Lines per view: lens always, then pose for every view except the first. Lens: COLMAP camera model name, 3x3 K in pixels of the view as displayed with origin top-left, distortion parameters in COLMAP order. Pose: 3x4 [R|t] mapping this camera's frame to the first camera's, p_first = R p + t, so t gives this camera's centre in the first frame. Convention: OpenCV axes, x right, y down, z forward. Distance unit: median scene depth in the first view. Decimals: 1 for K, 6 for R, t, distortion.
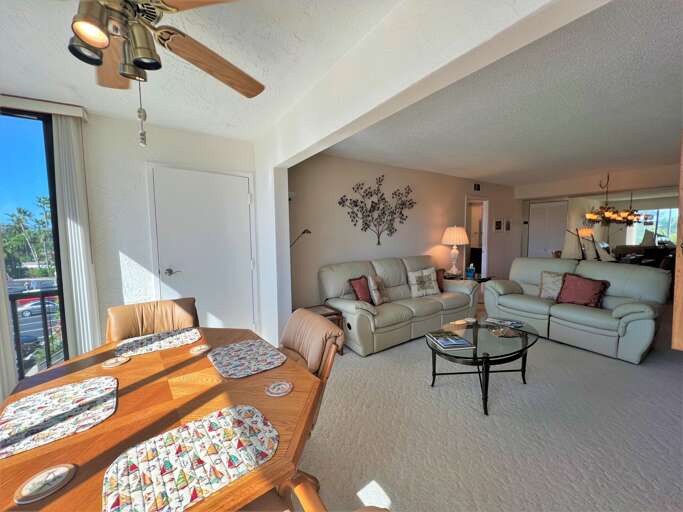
lens RADIAL K [[275.1, 0, 339.6], [0, 275.1, 254.3], [0, 0, 1]] dist [0.000554, 0.000132]
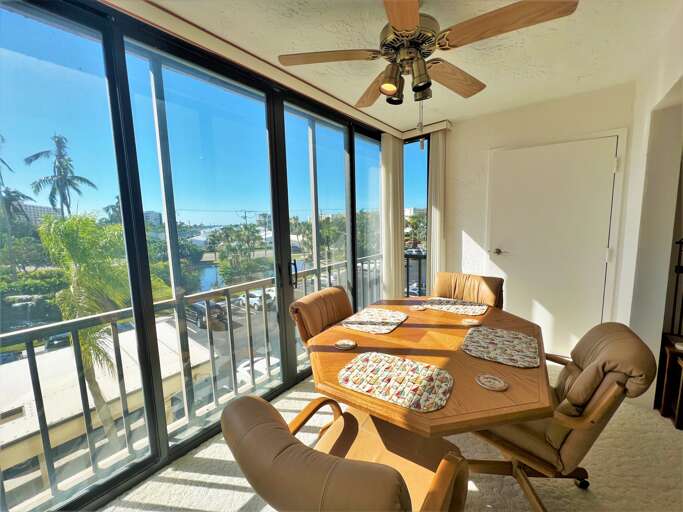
lens RADIAL K [[275.1, 0, 339.6], [0, 275.1, 254.3], [0, 0, 1]] dist [0.000554, 0.000132]
pose [[0.311527, 0.119074, -0.942747, 0.364001], [-0.052779, 0.992754, 0.107949, -0.015362], [0.948770, 0.016128, 0.315554, 0.164722]]
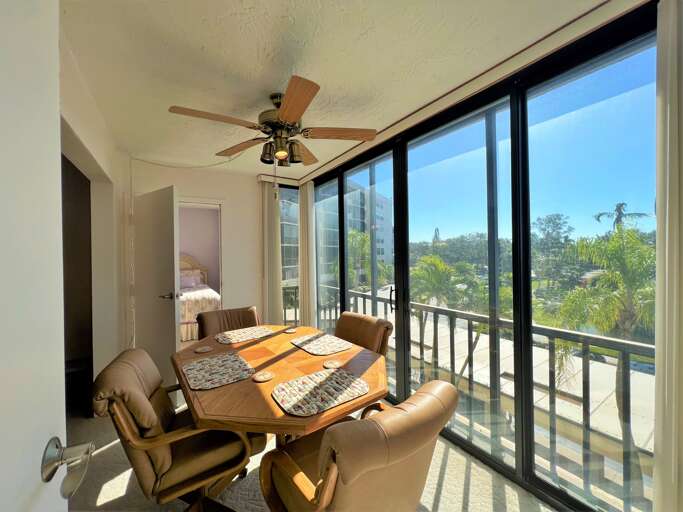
lens RADIAL K [[276.9, 0, 341.5], [0, 276.9, 256.0], [0, 0, 1]] dist [-0.017102, -0.000064]
pose [[-0.999482, 0.030117, 0.011367, -0.865886], [0.030989, 0.995766, 0.086546, -0.147398], [-0.008713, 0.086853, -0.996183, 2.072010]]
